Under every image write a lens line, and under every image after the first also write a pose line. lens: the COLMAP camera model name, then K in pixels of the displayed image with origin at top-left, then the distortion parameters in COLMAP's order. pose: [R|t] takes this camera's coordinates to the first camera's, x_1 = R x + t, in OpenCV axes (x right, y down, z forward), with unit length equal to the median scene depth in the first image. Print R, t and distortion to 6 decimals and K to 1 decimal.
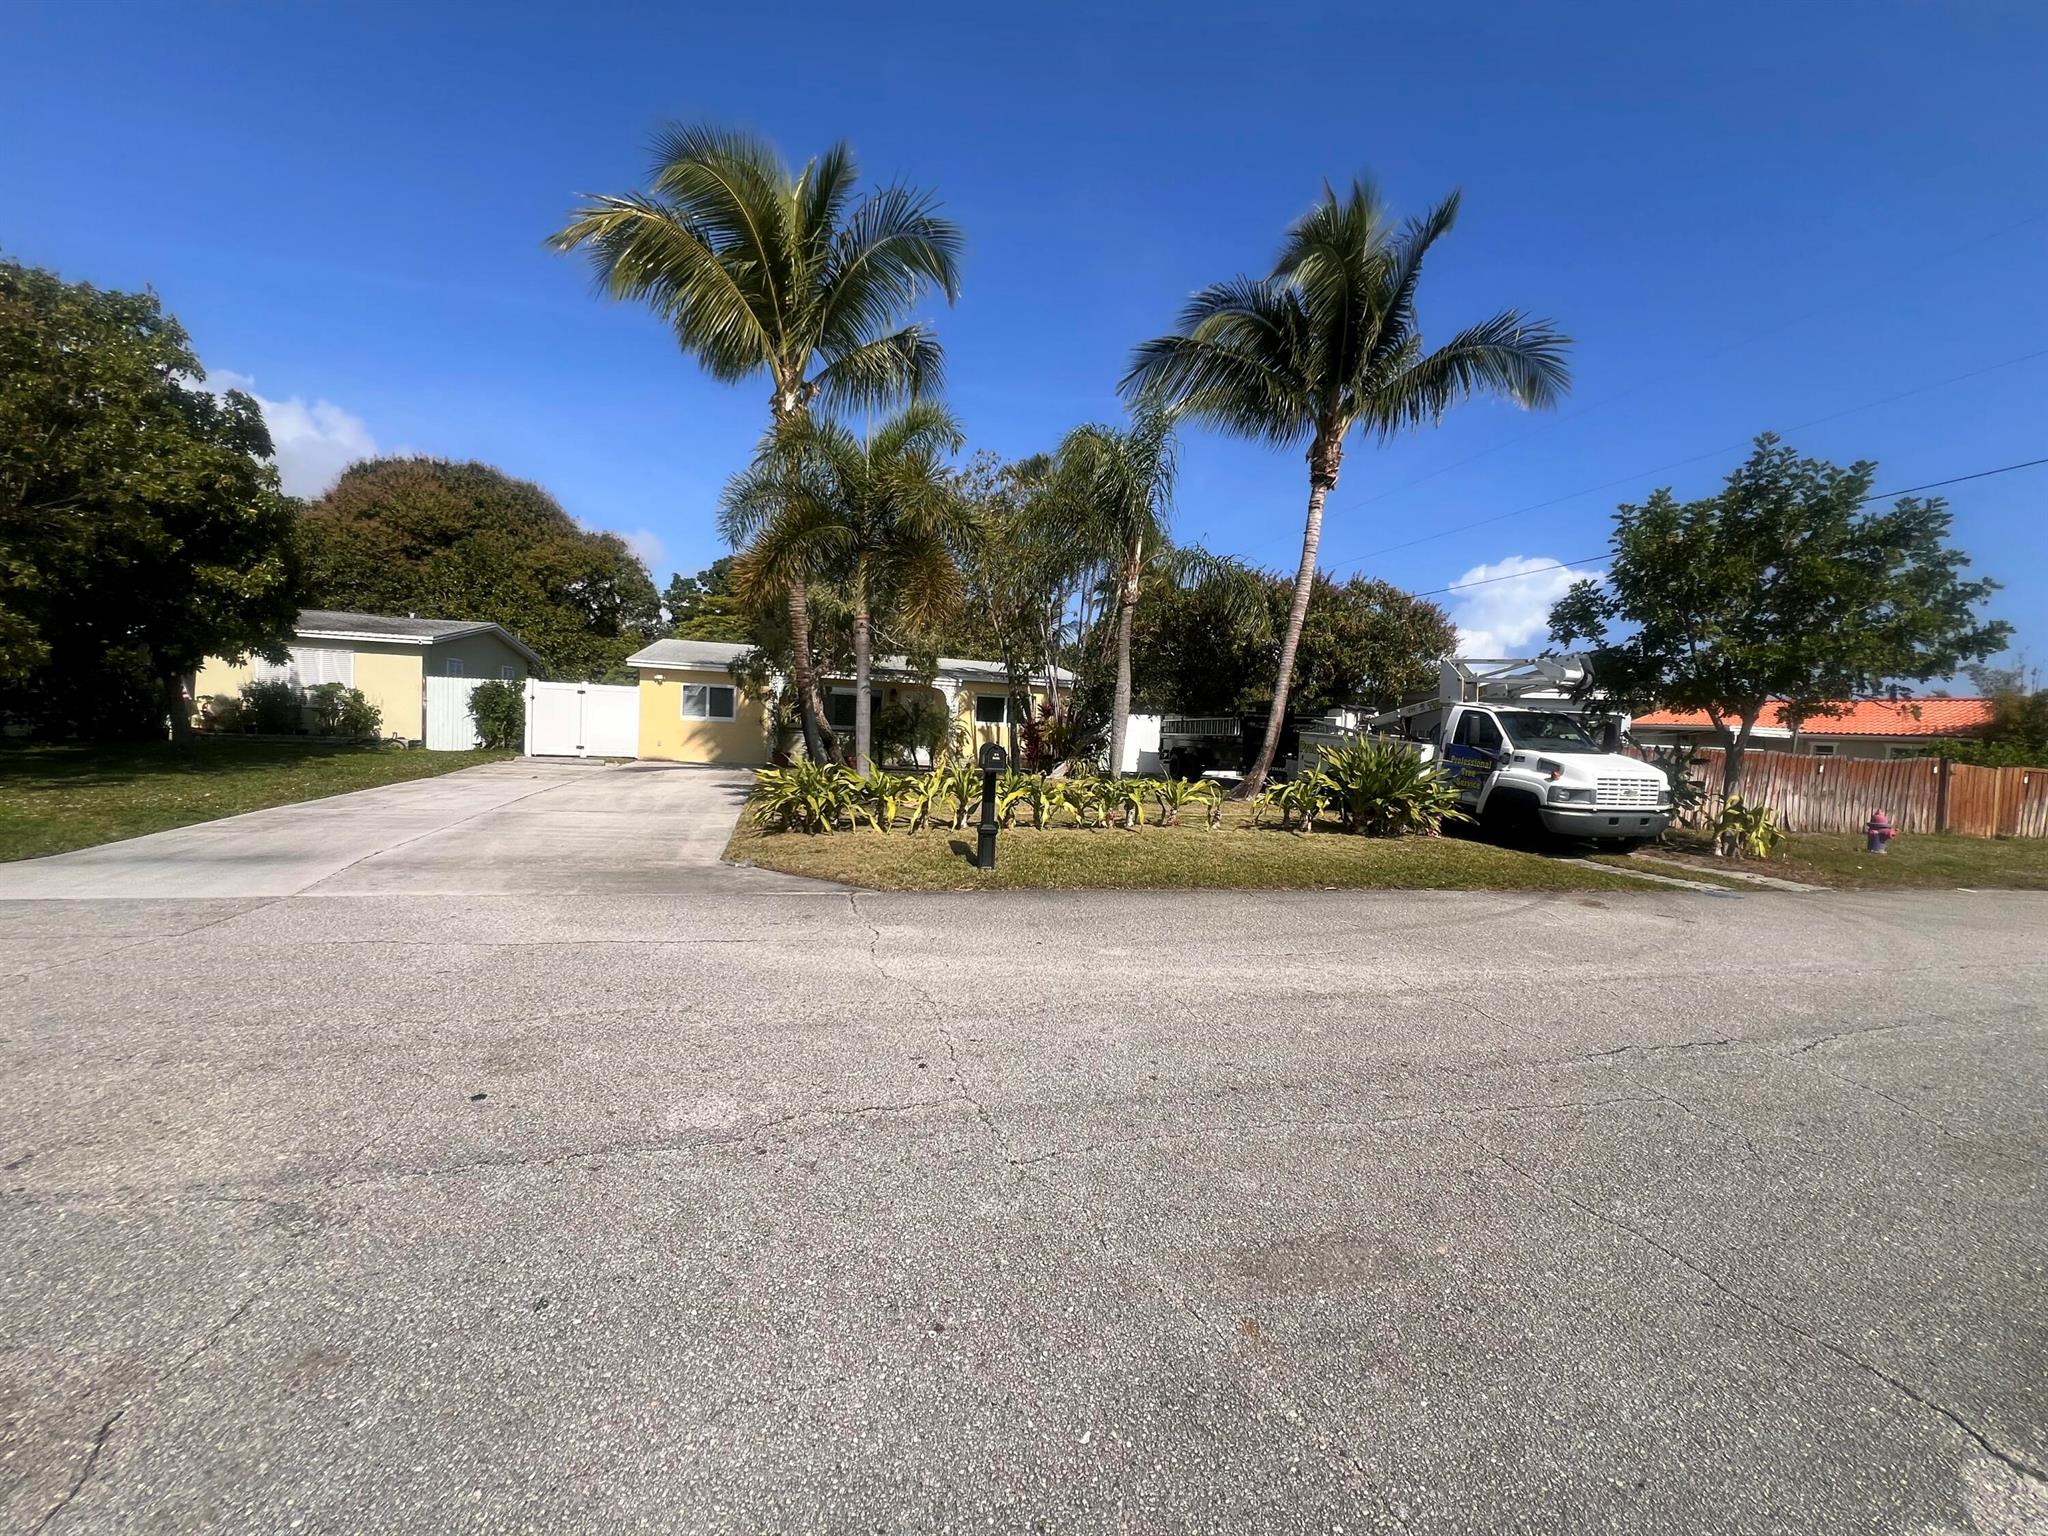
lens RADIAL K [[827.1, 0, 1024.0], [0, 827.1, 768.0], [0, 0, 1]] dist [0.012688, 0.000388]
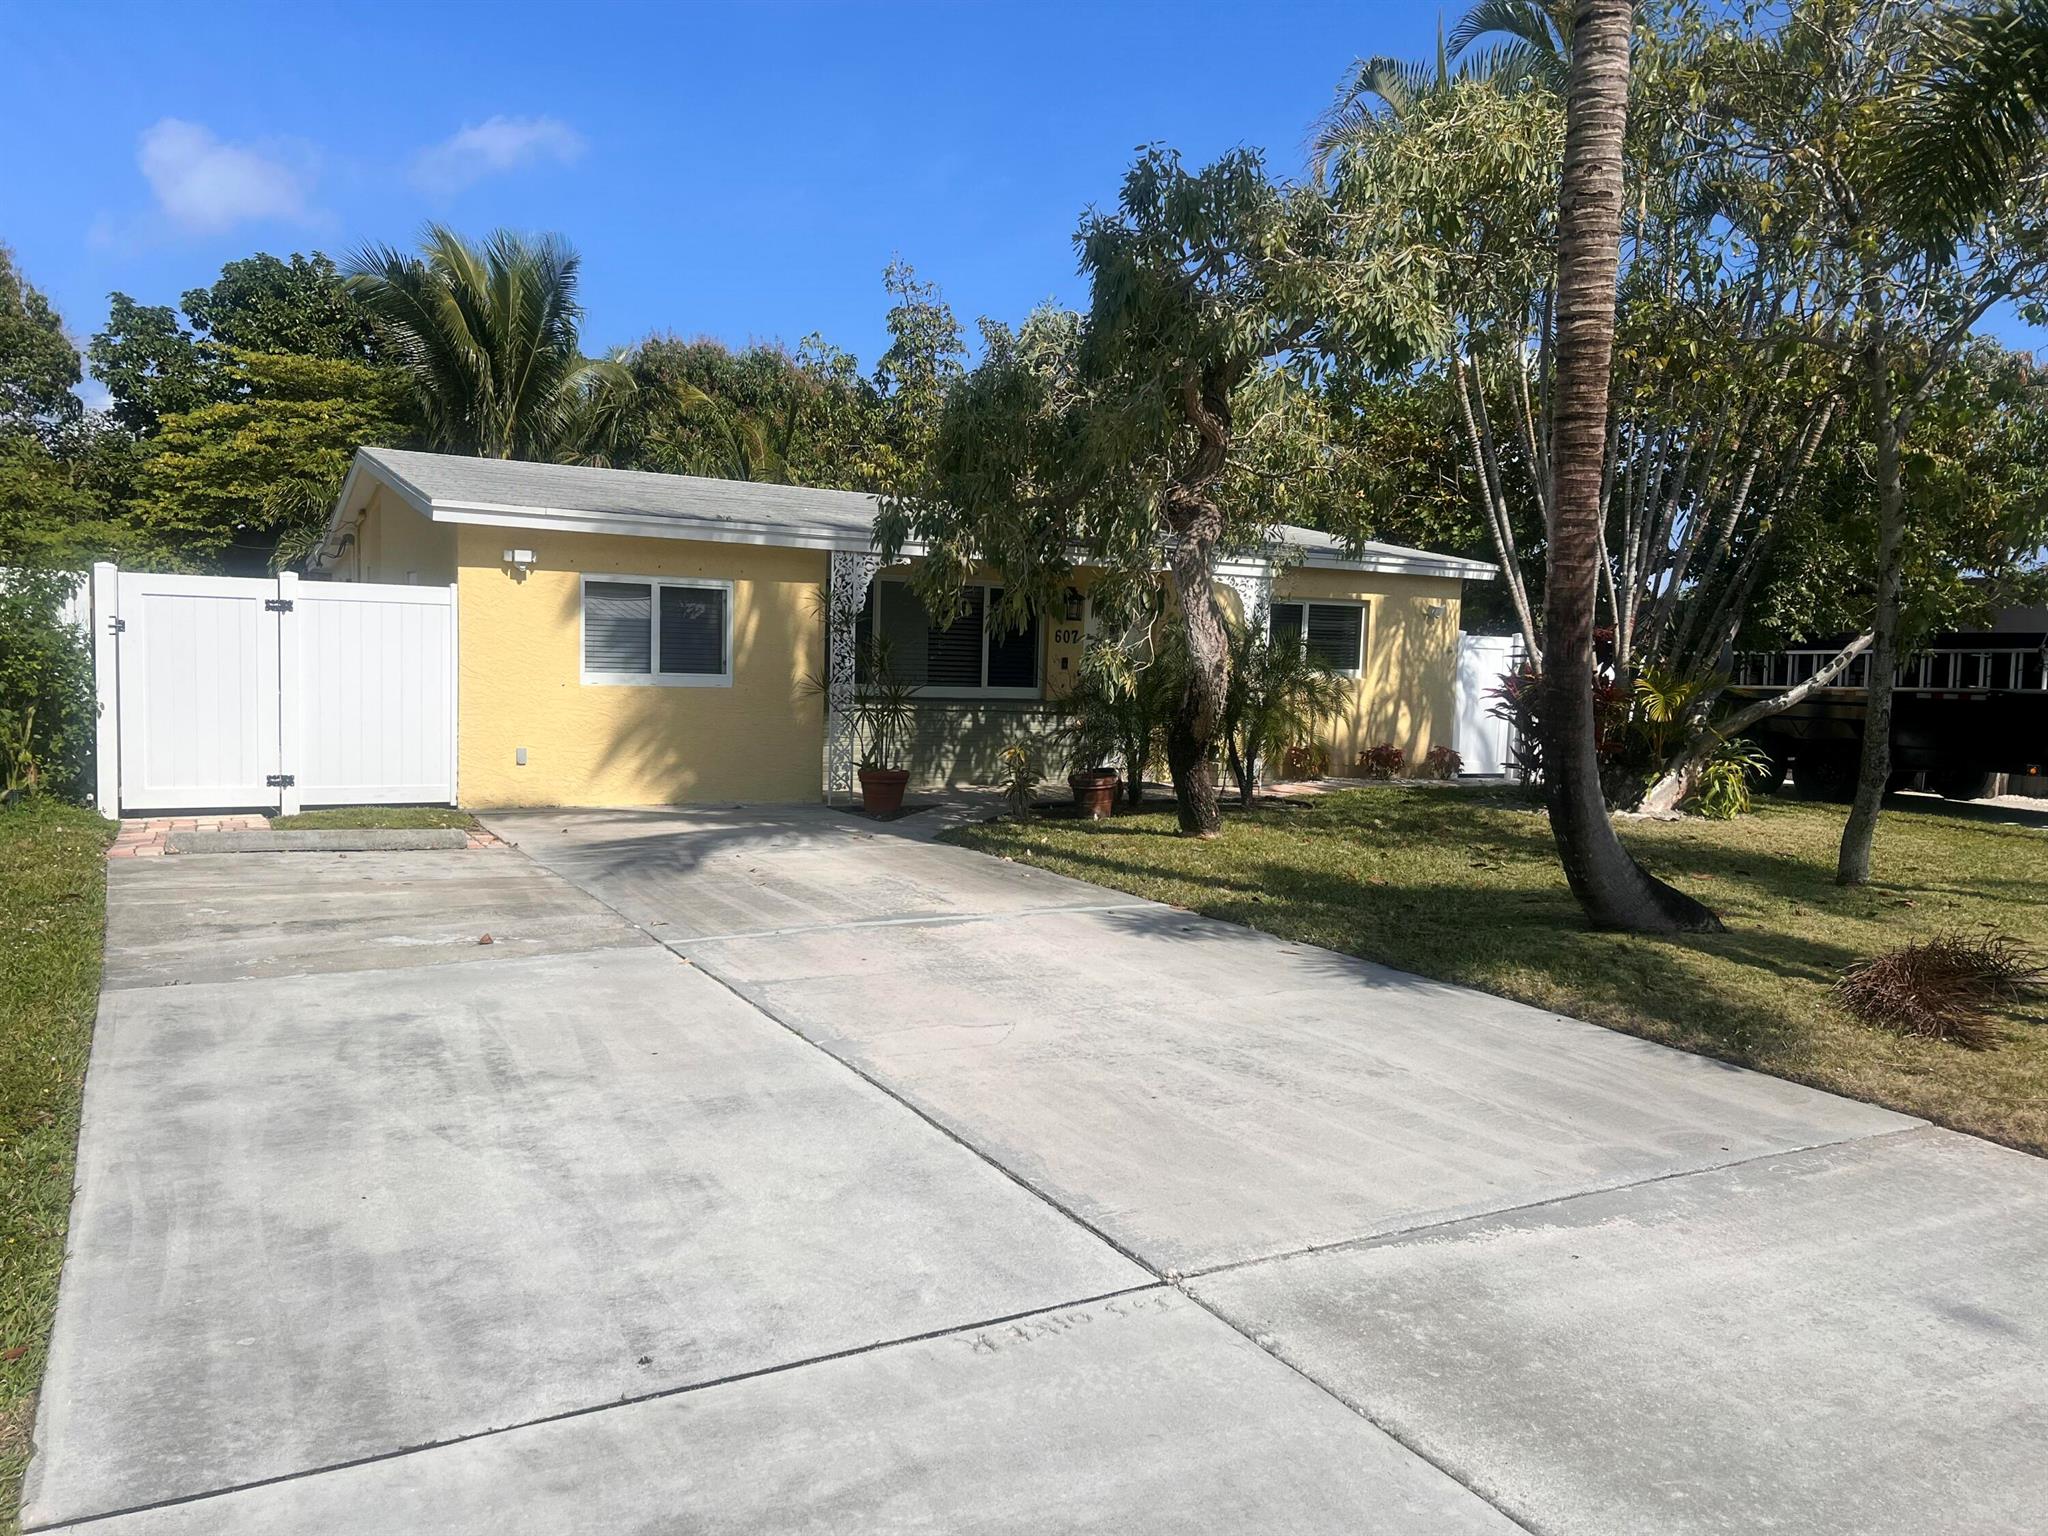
lens RADIAL K [[1544.3, 0, 1024.5], [0, 1544.3, 782.5], [0, 0, 1]] dist [0.044519, -0.005509]
pose [[0.974143, -0.036196, 0.223016, -0.378441], [0.027909, 0.998802, 0.040201, -0.038924], [-0.224204, -0.032937, 0.973986, 0.347588]]
